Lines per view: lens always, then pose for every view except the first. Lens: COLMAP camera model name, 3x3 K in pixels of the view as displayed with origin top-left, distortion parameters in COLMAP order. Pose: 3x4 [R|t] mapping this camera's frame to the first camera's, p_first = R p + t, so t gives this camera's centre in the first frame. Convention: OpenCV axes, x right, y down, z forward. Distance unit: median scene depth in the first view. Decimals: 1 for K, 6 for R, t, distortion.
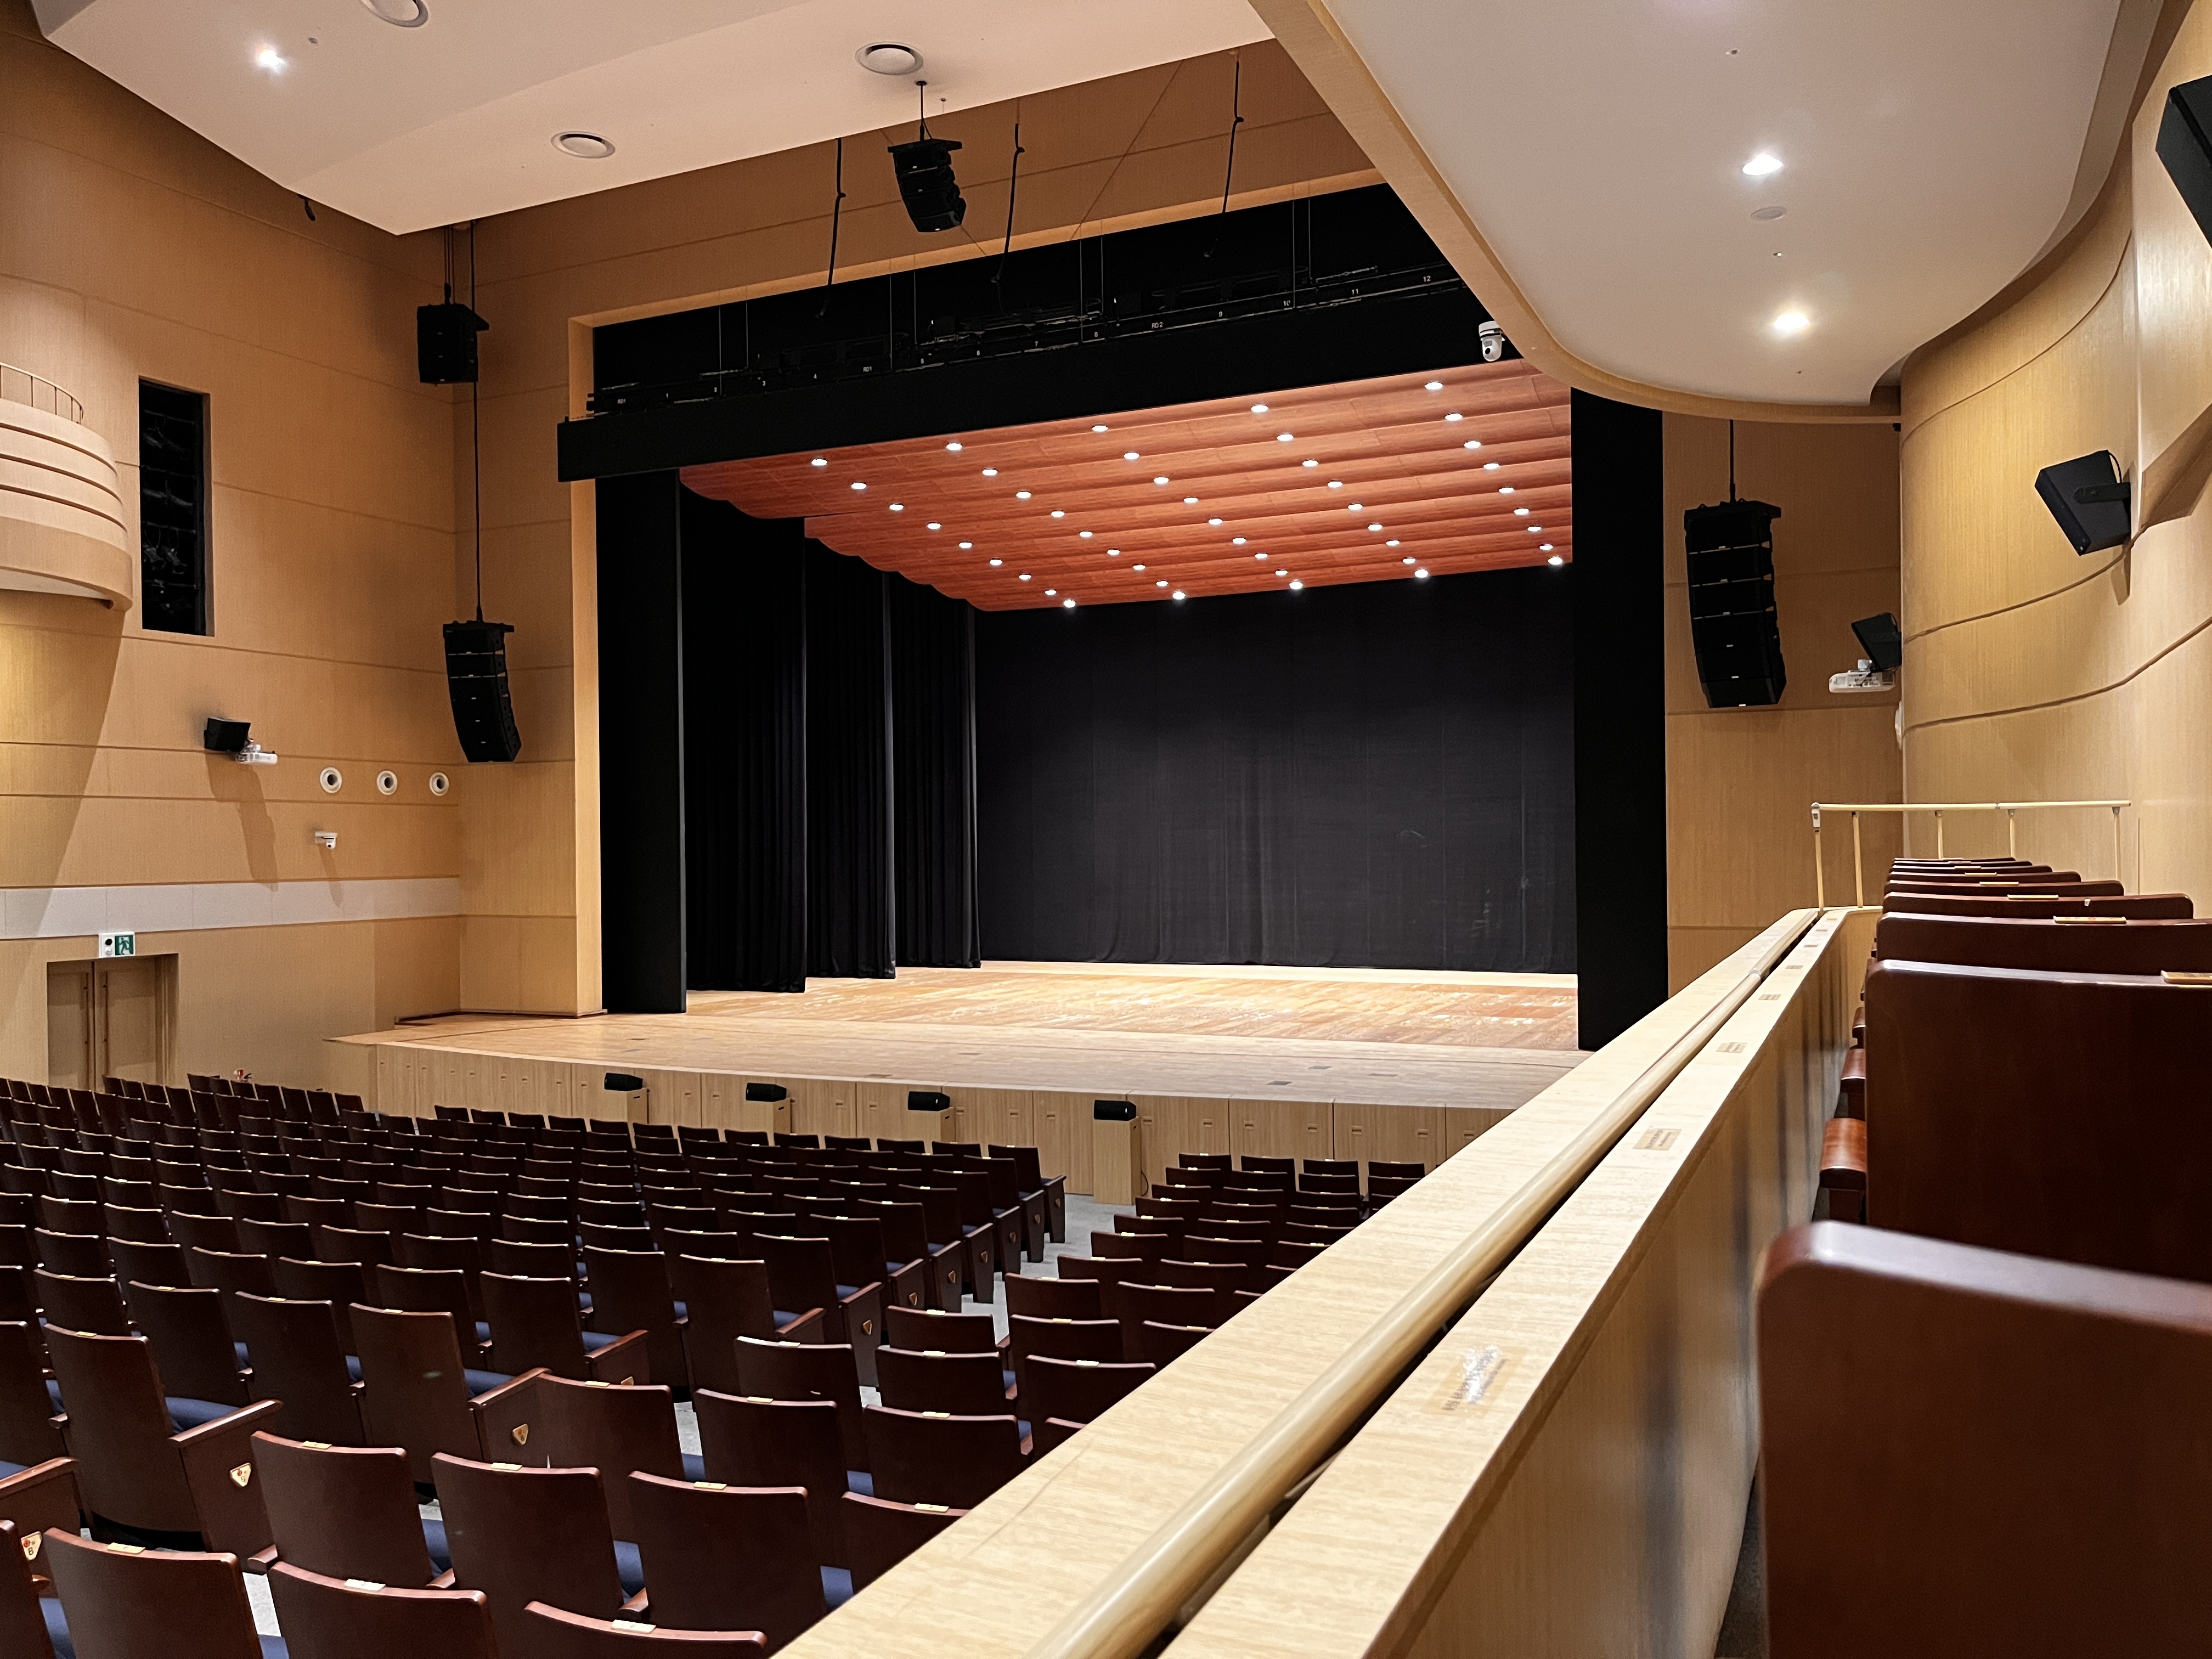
lens RADIAL K [[1676.8, 0, 1104.4], [0, 1676.8, 847.8], [0, 0, 1]] dist [0.053684, -0.079305]
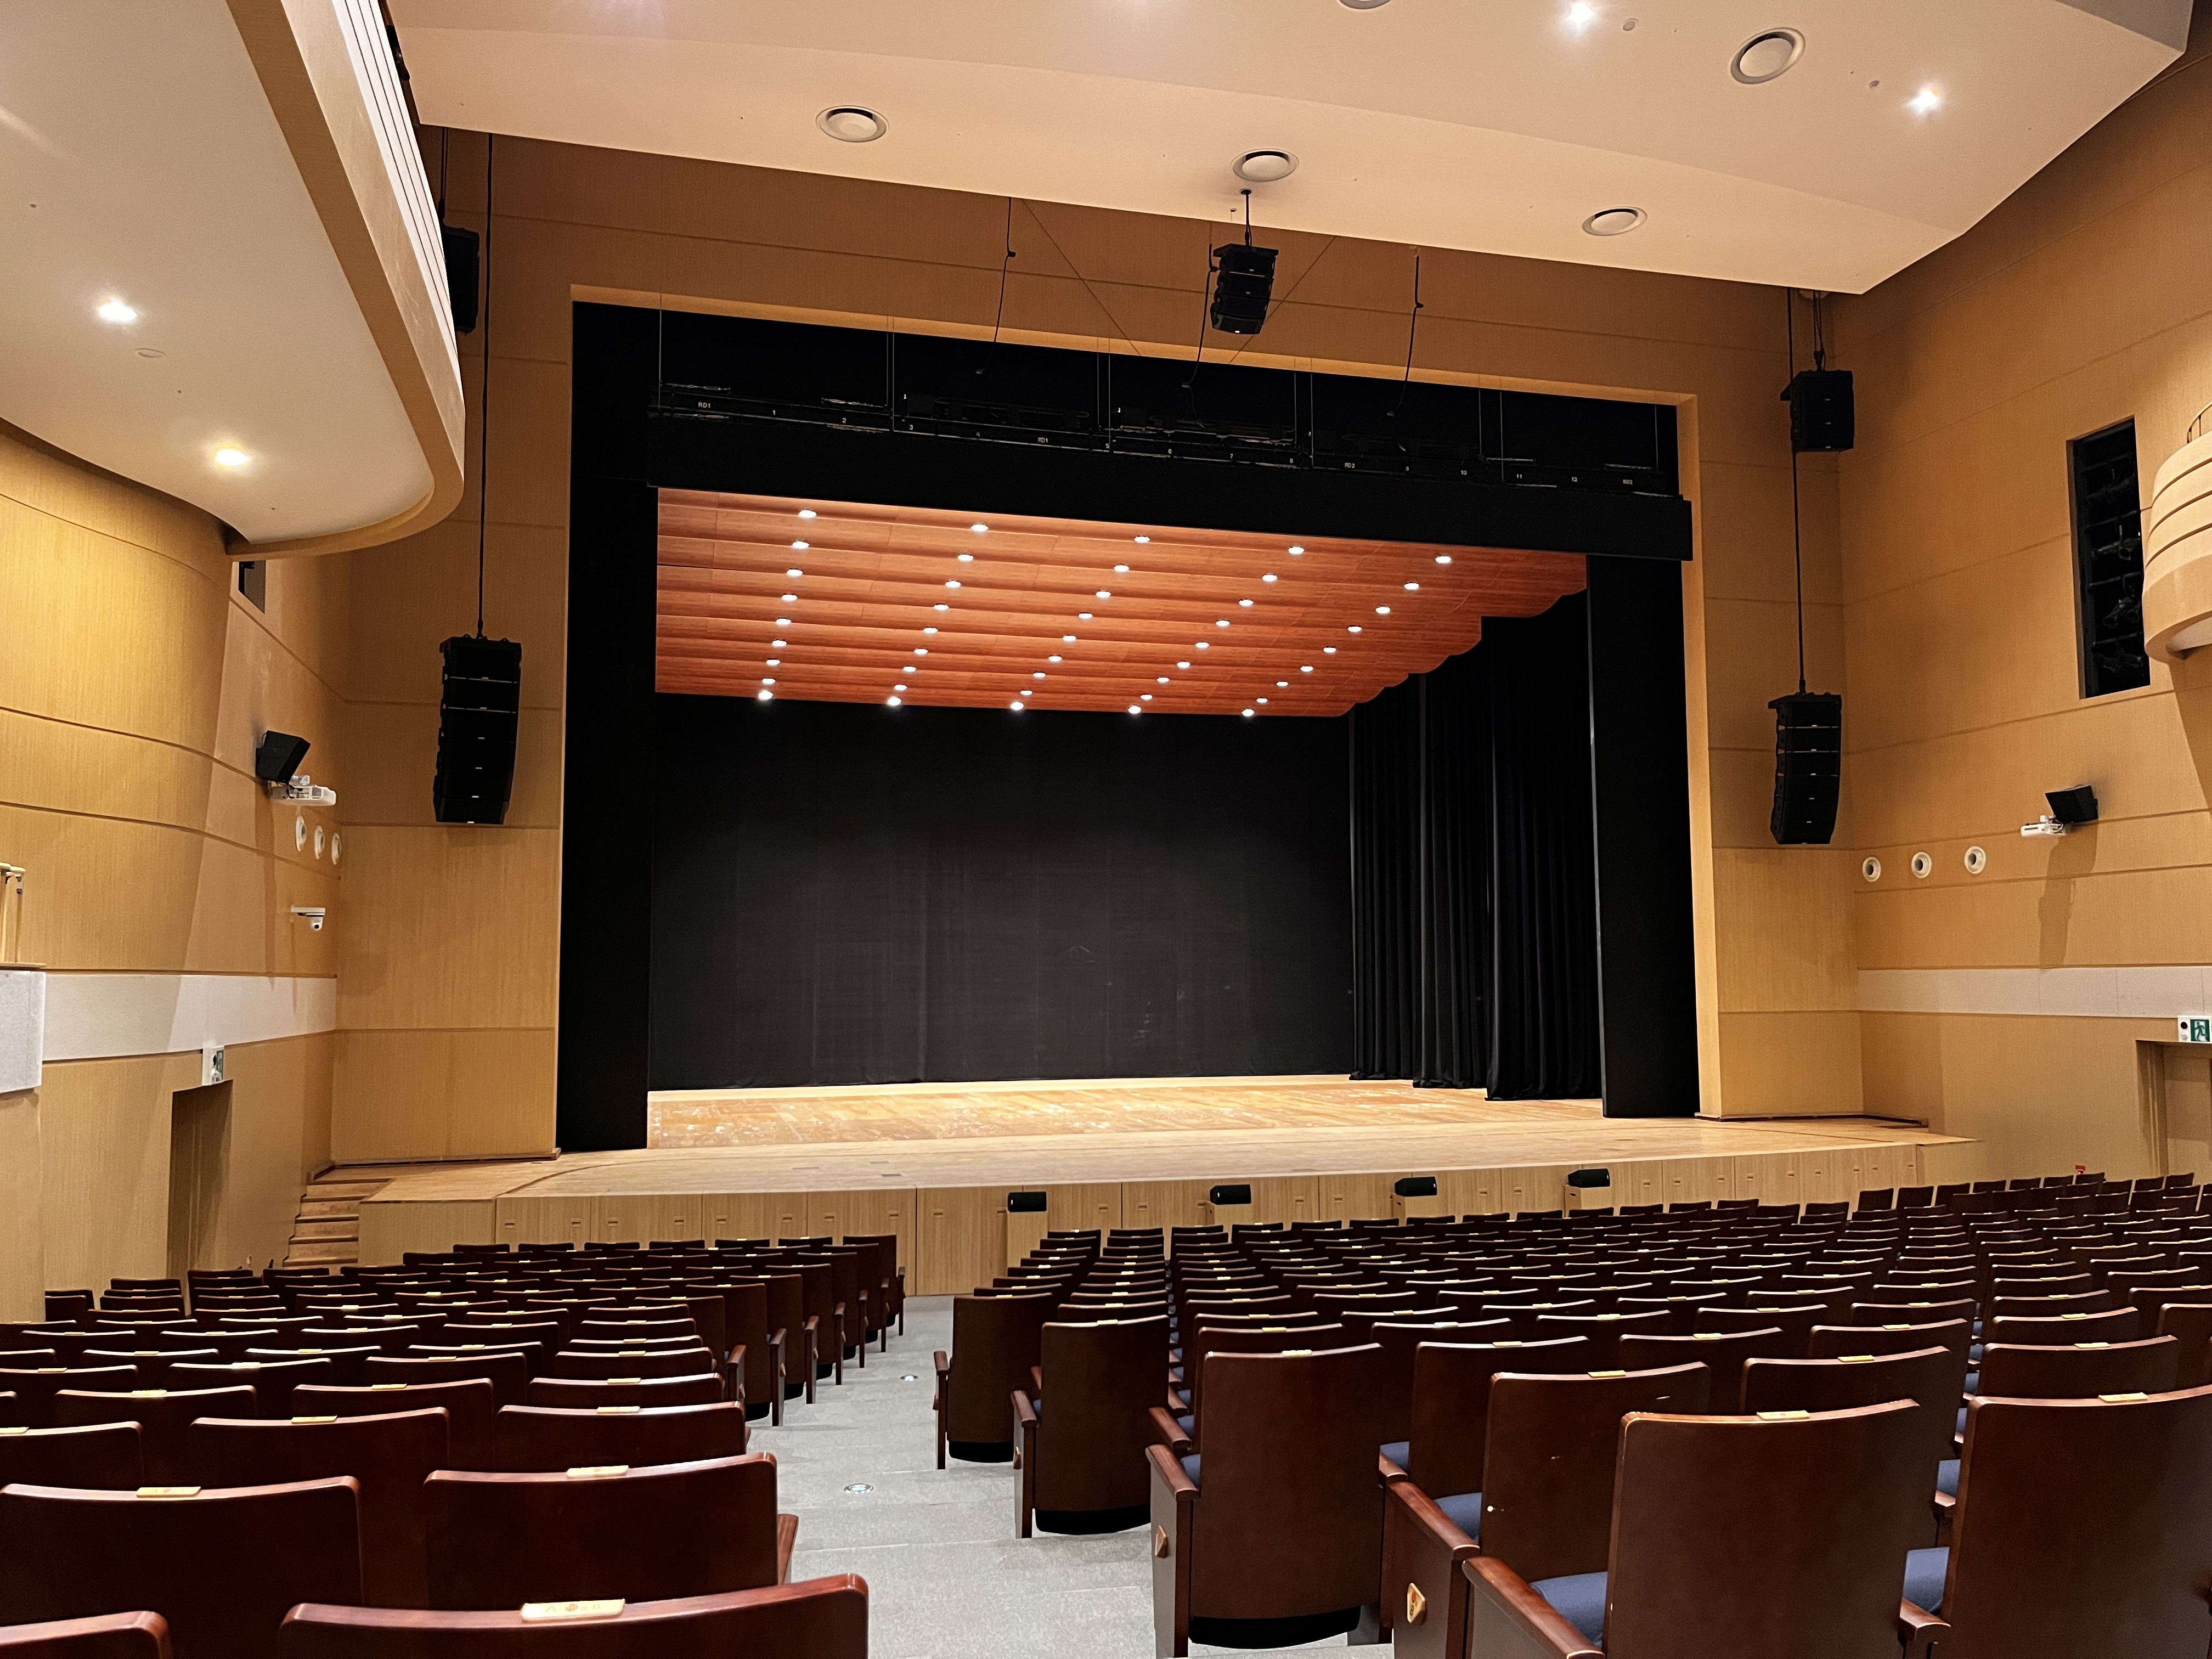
lens RADIAL K [[1676.8, 0, 1122.0], [0, 1676.8, 842.8], [0, 0, 1]] dist [0.053684, -0.079305]
pose [[0.758774, 0.060119, 0.648574, -0.633055], [-0.001901, 0.995932, -0.090092, 0.025841], [-0.651352, 0.067126, 0.755801, 0.237094]]
